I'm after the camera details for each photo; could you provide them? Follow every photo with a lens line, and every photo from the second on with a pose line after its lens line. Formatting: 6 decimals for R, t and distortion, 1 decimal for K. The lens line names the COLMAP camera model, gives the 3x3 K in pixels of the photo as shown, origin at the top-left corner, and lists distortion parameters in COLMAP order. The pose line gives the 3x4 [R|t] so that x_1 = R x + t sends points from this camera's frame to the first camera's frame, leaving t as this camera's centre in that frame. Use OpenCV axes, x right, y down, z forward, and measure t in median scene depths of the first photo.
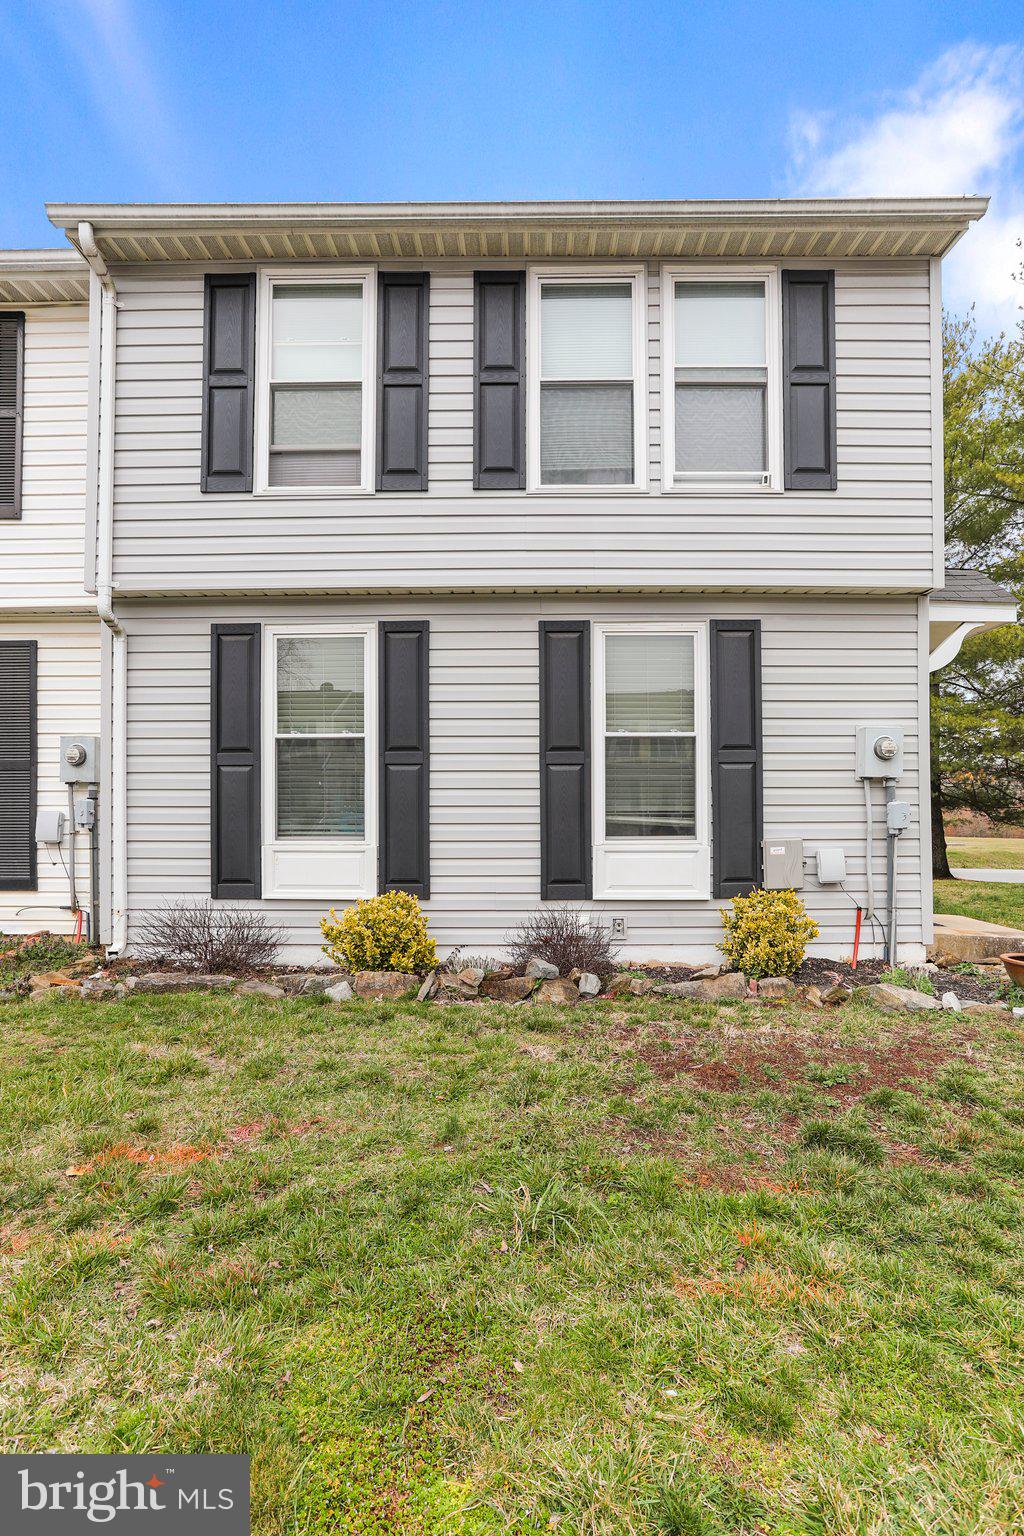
lens RADIAL K [[742.4, 0, 499.9], [0, 742.4, 793.3], [0, 0, 1]] dist [-0.025119, 0.003191]
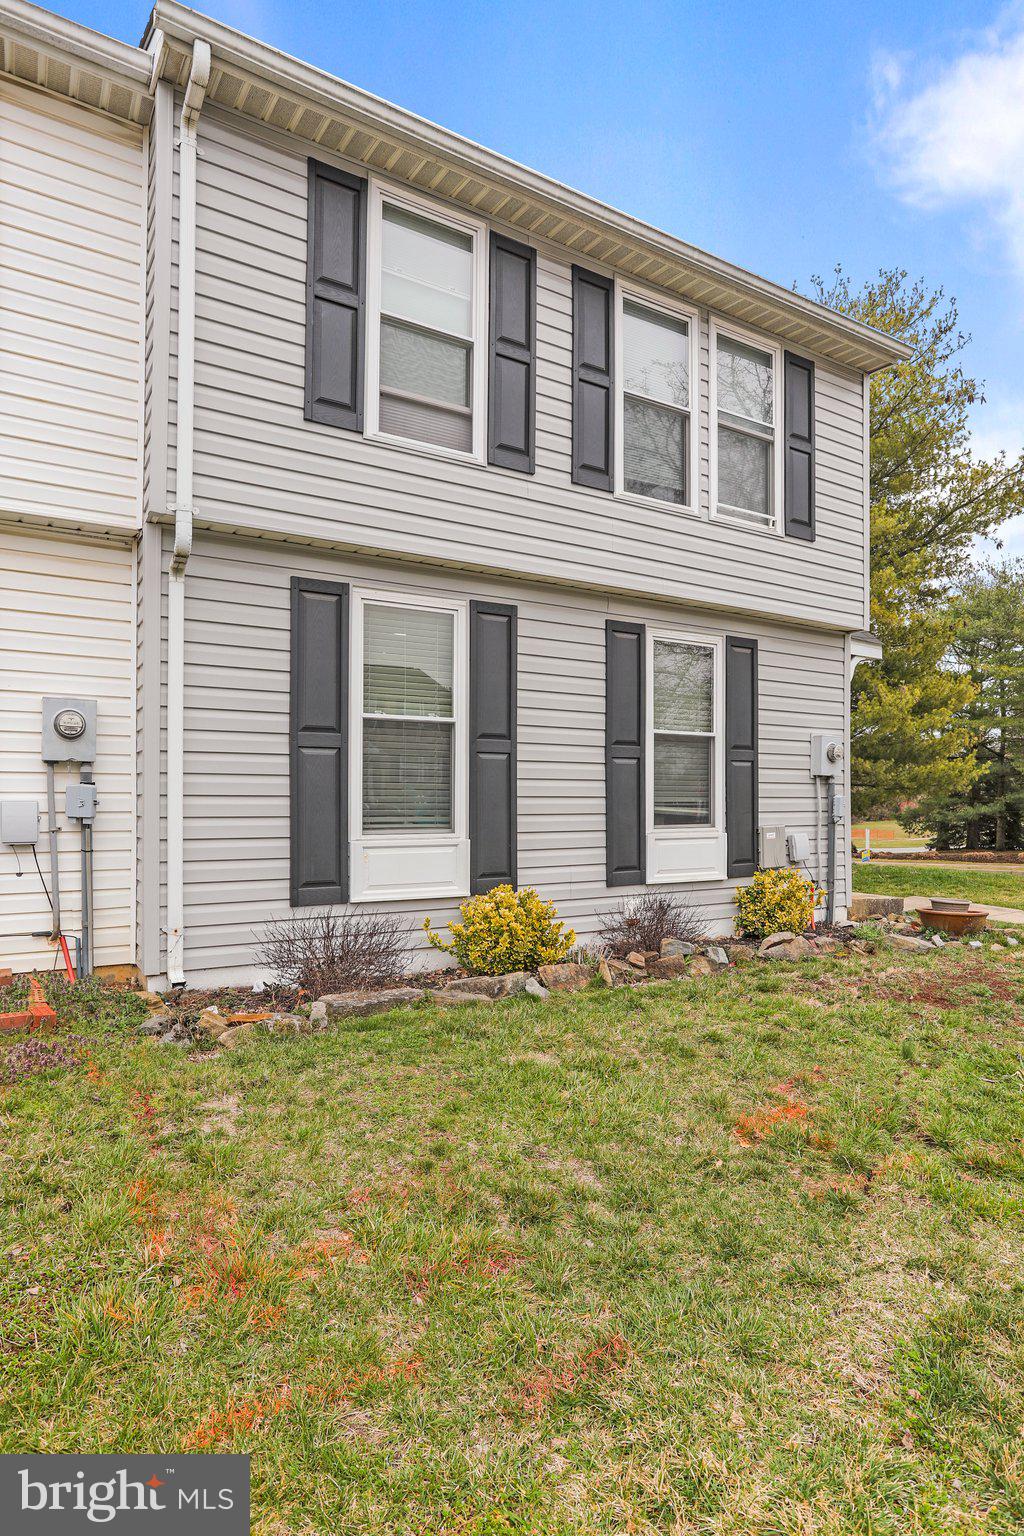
lens RADIAL K [[910.0, 0, 516.3], [0, 910.0, 784.4], [0, 0, 1]] dist [-0.015701, 0.005735]
pose [[0.832588, 0.013231, 0.553735, -0.756935], [-0.015314, 0.999882, -0.000866, 0.002297], [-0.553681, -0.007759, 0.832693, 0.006243]]
